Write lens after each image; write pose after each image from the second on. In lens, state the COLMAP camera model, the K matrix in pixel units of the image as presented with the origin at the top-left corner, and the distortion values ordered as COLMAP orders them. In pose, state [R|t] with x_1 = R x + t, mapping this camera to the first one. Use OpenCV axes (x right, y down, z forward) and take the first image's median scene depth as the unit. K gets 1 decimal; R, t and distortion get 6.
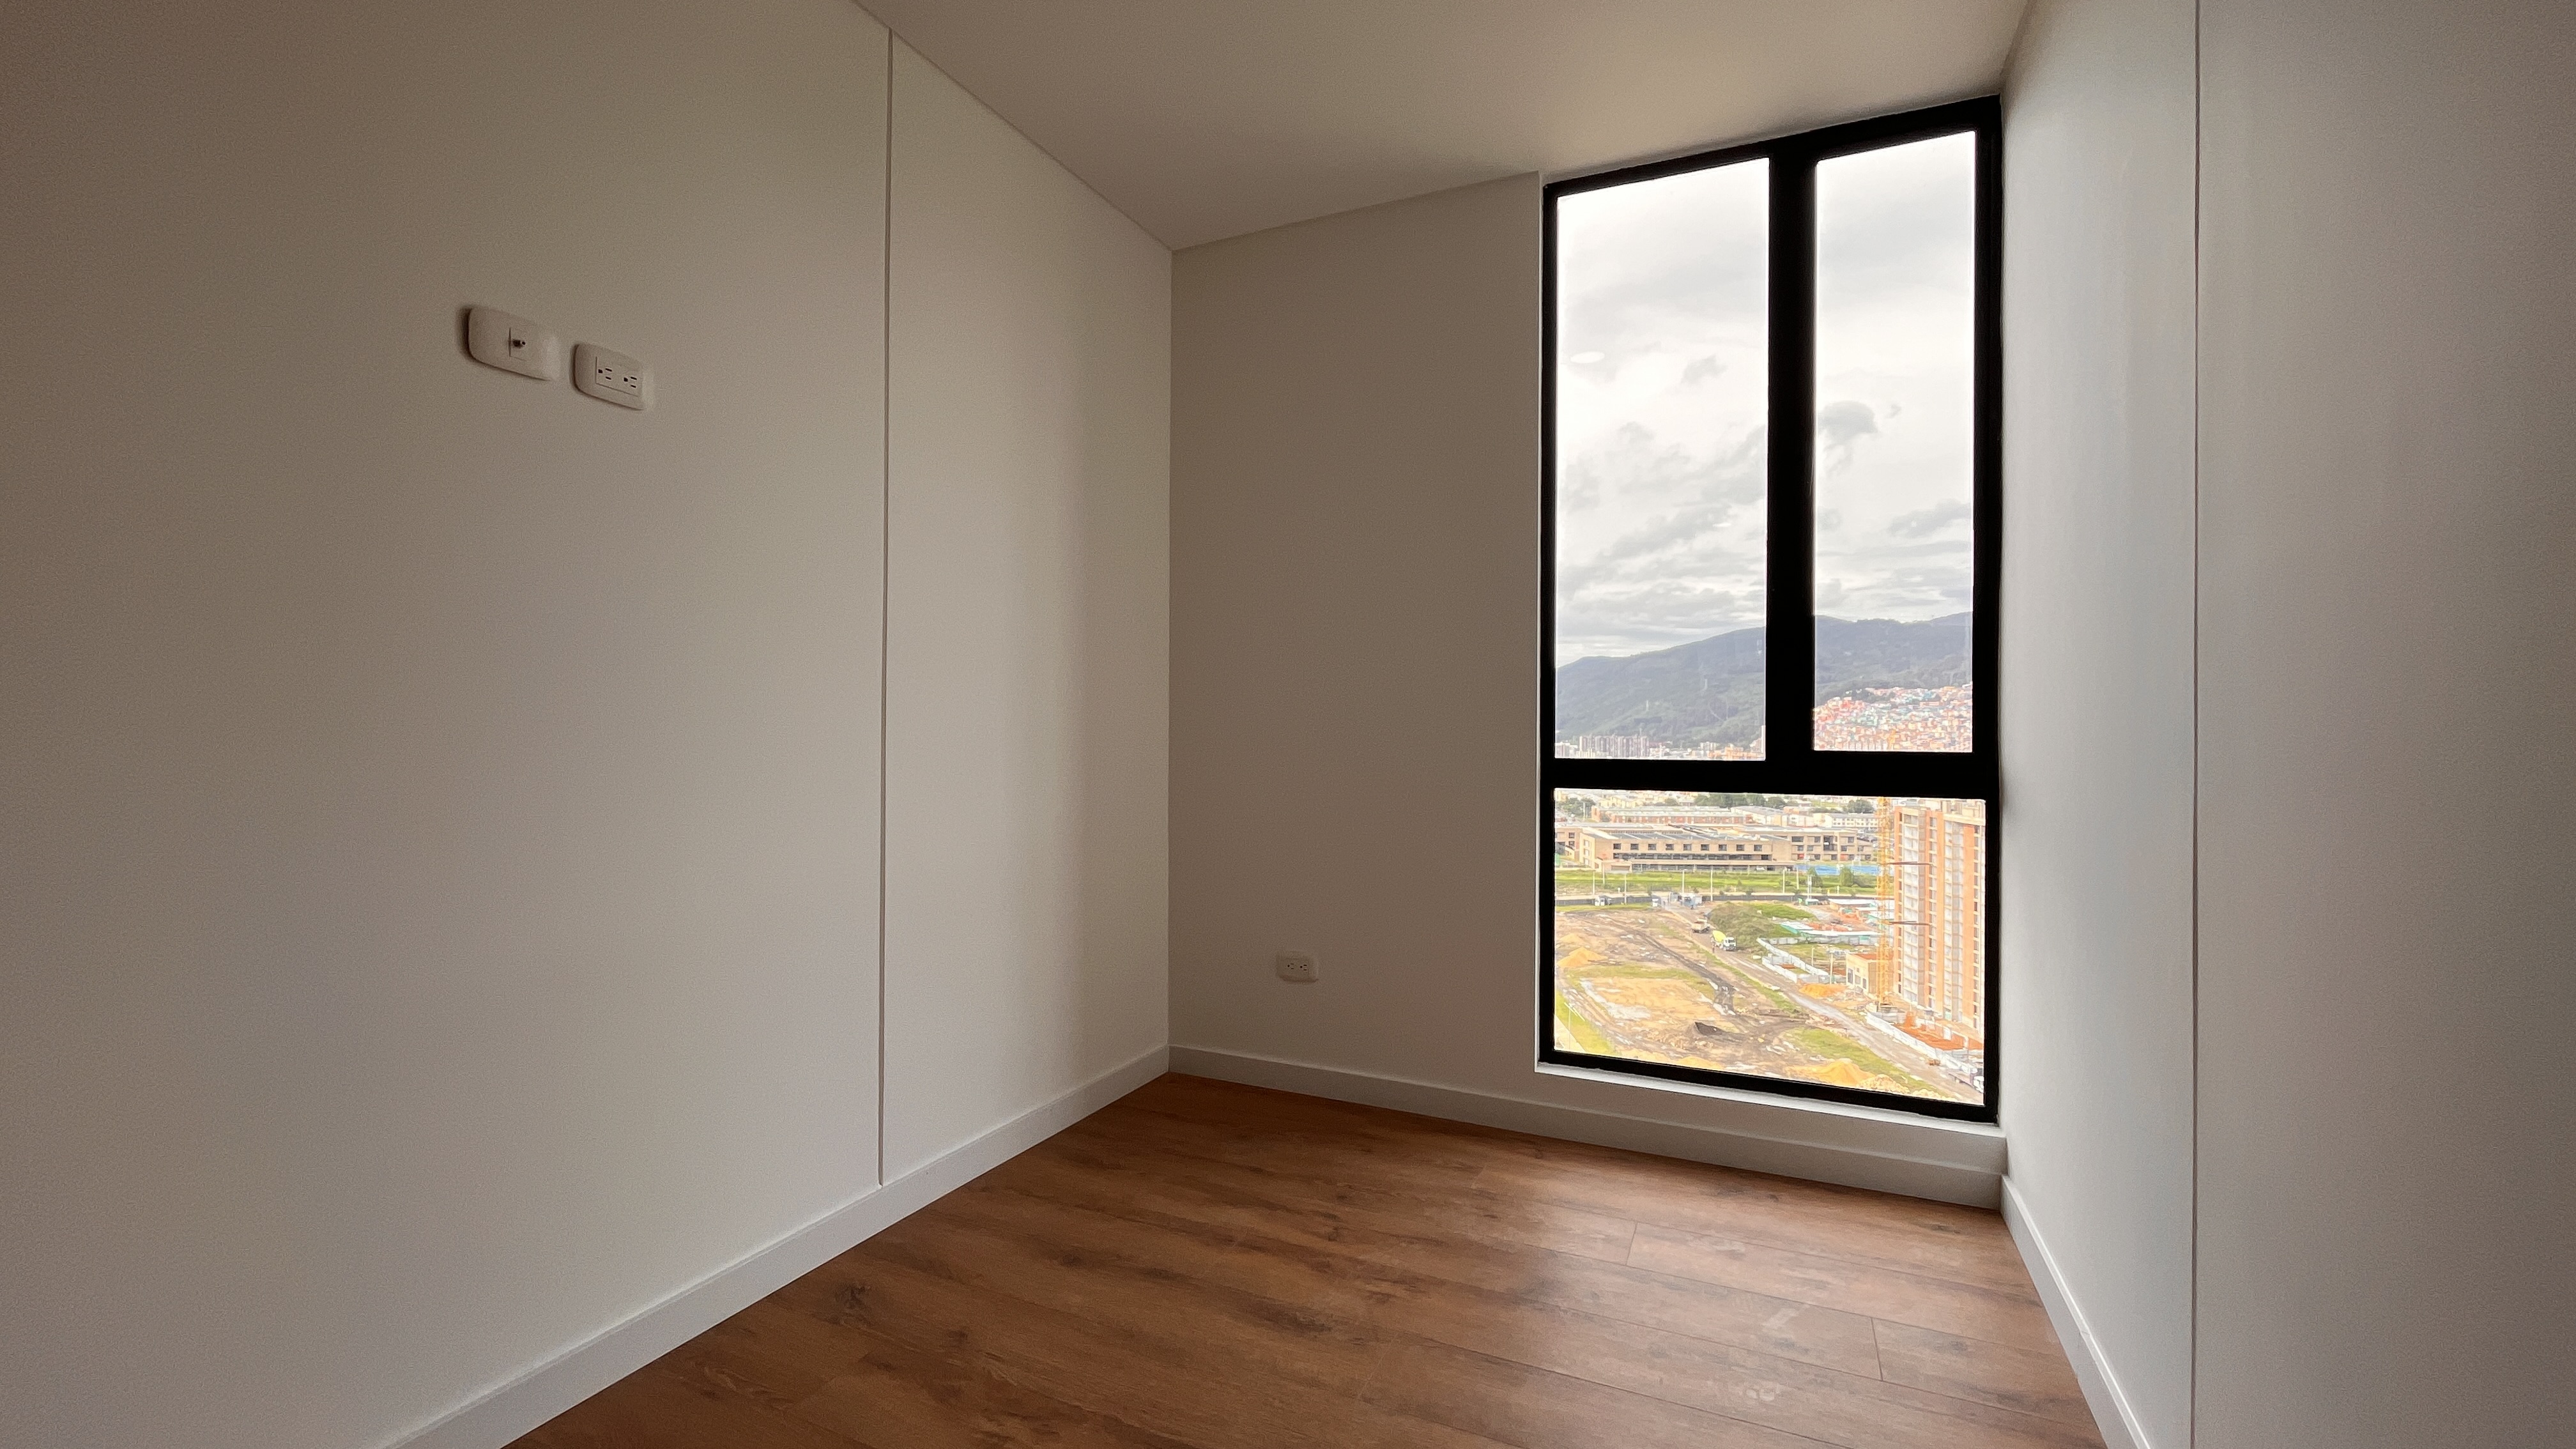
lens RADIAL K [[1040.7, 0, 1283.9], [0, 1040.7, 720.5], [0, 0, 1]] dist [0.000285, -0.000050]
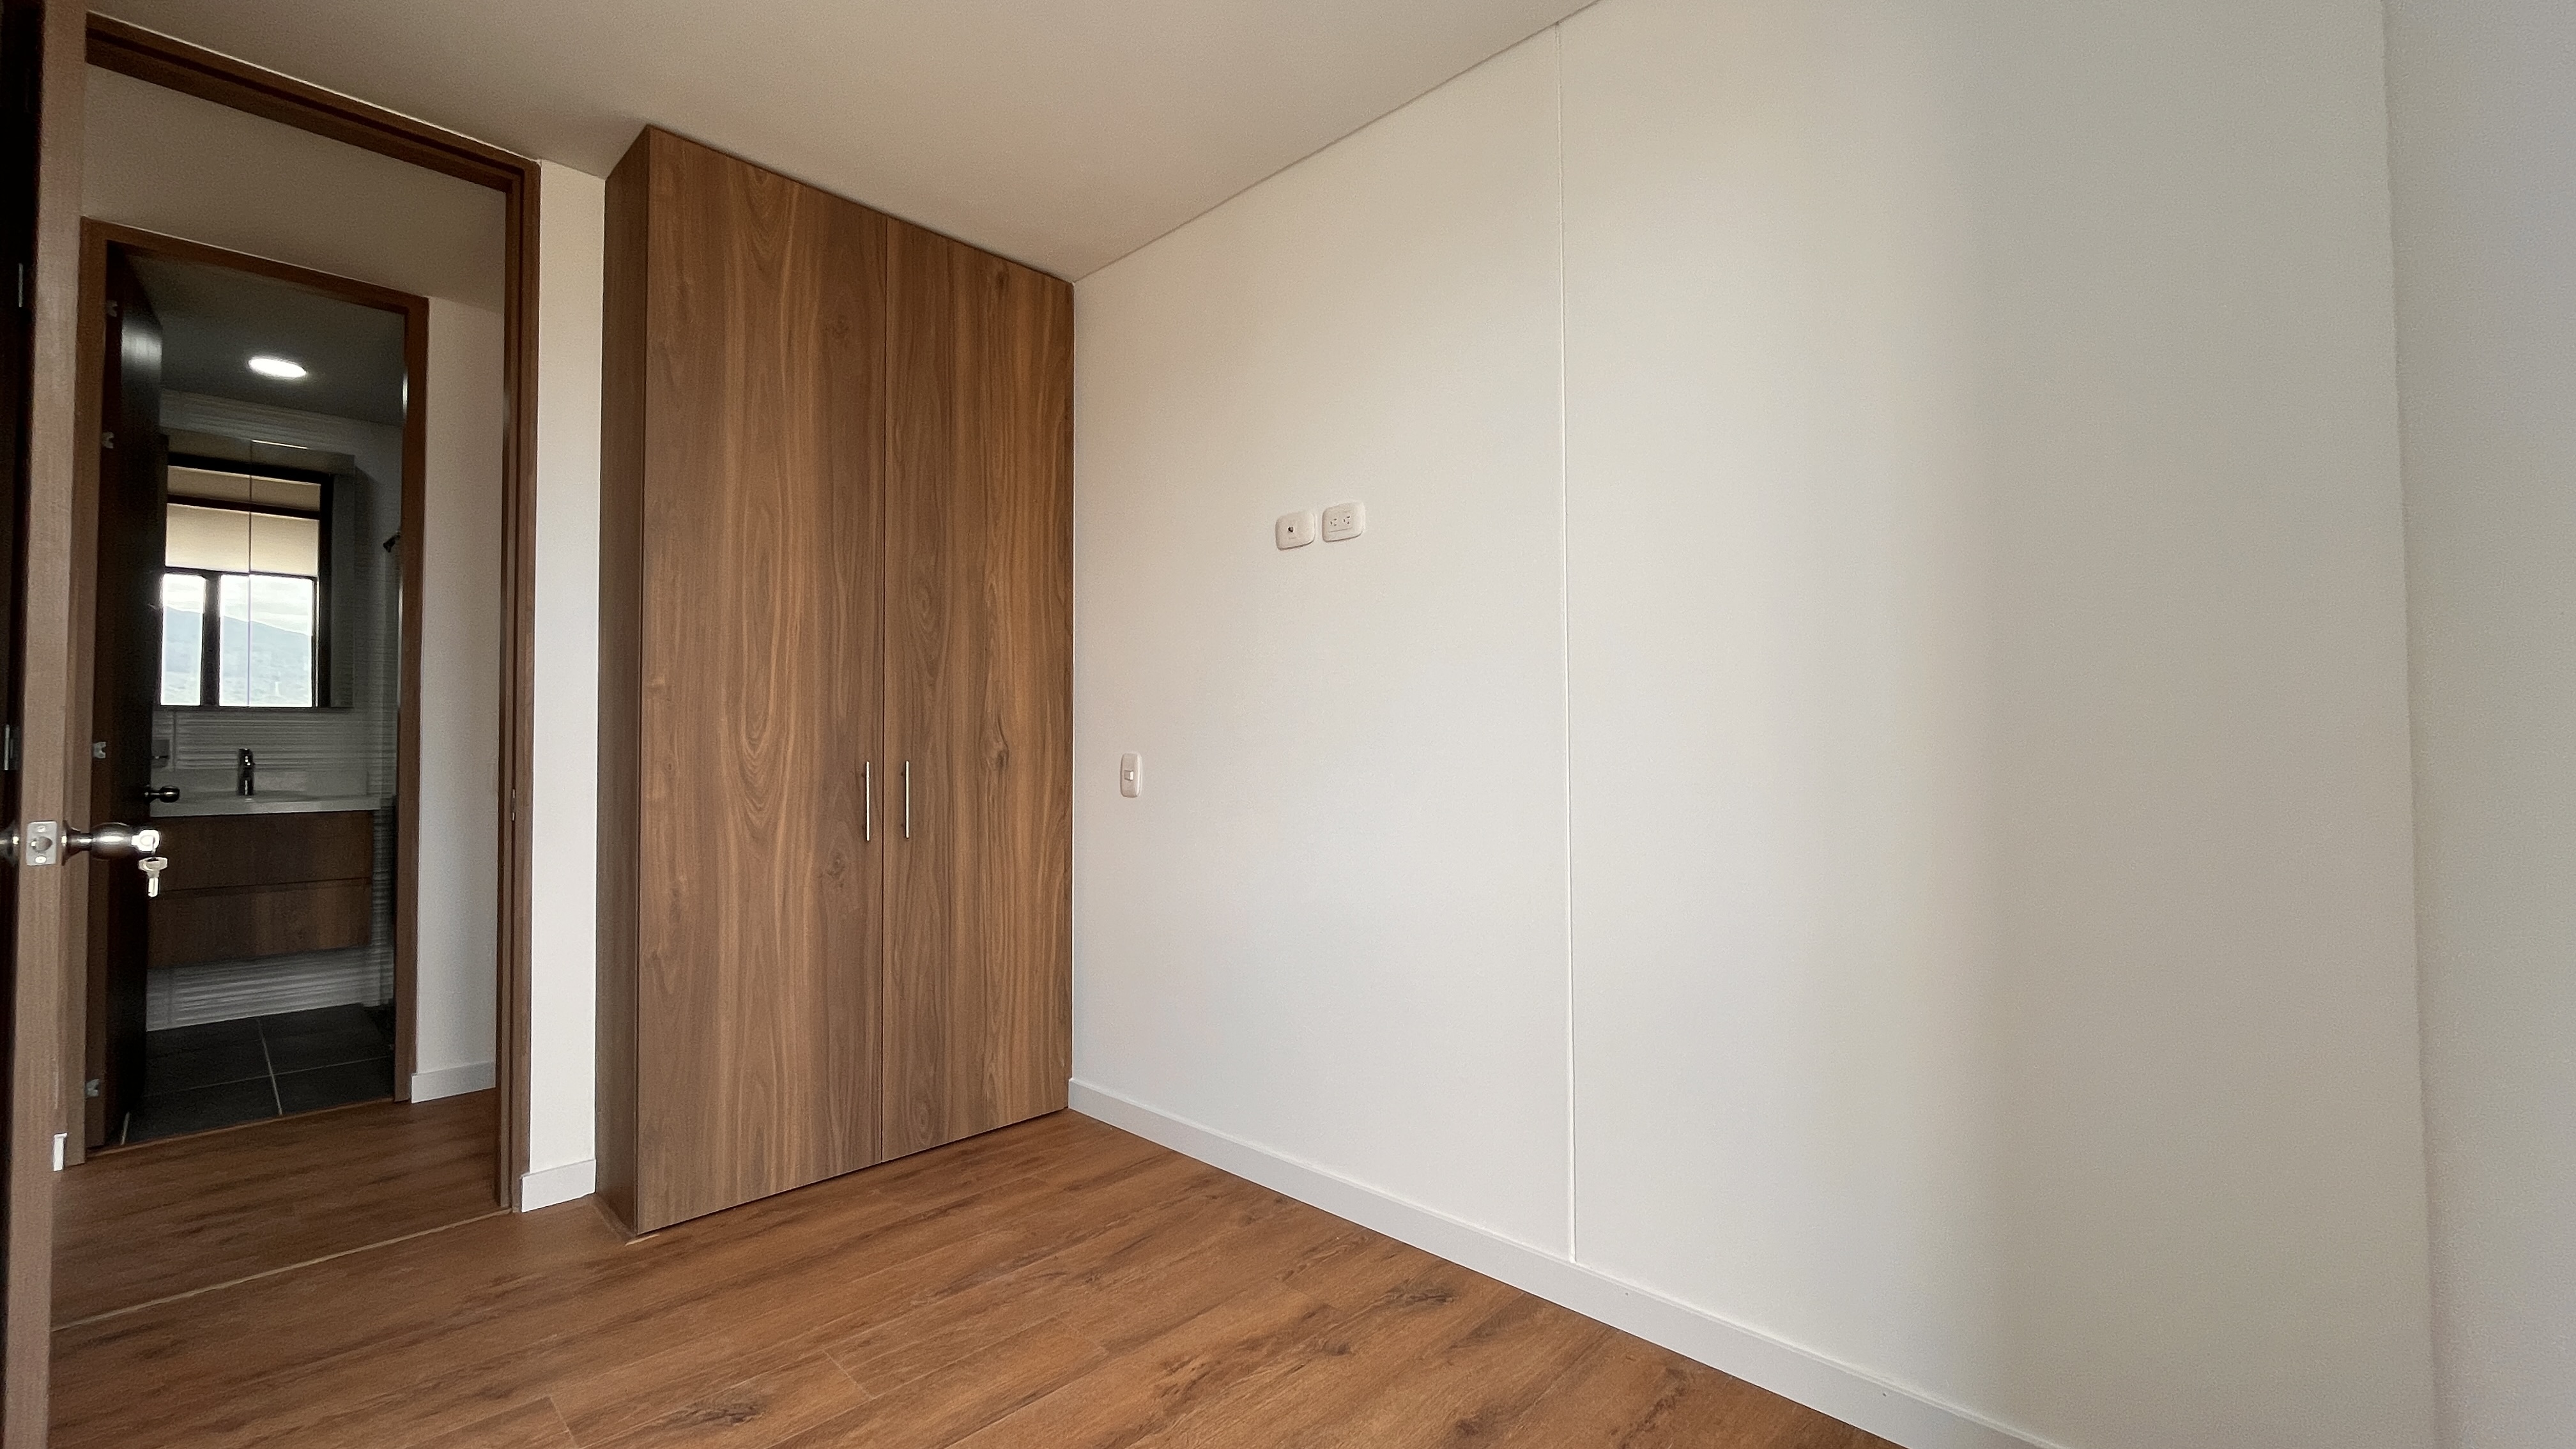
lens RADIAL K [[1040.7, 0, 1283.9], [0, 1040.7, 720.5], [0, 0, 1]] dist [0.000285, -0.000050]
pose [[-0.322906, -0.023436, -0.946141, 0.737204], [0.010904, 0.999535, -0.028480, -0.010272], [0.946368, -0.019513, -0.322500, 1.353261]]
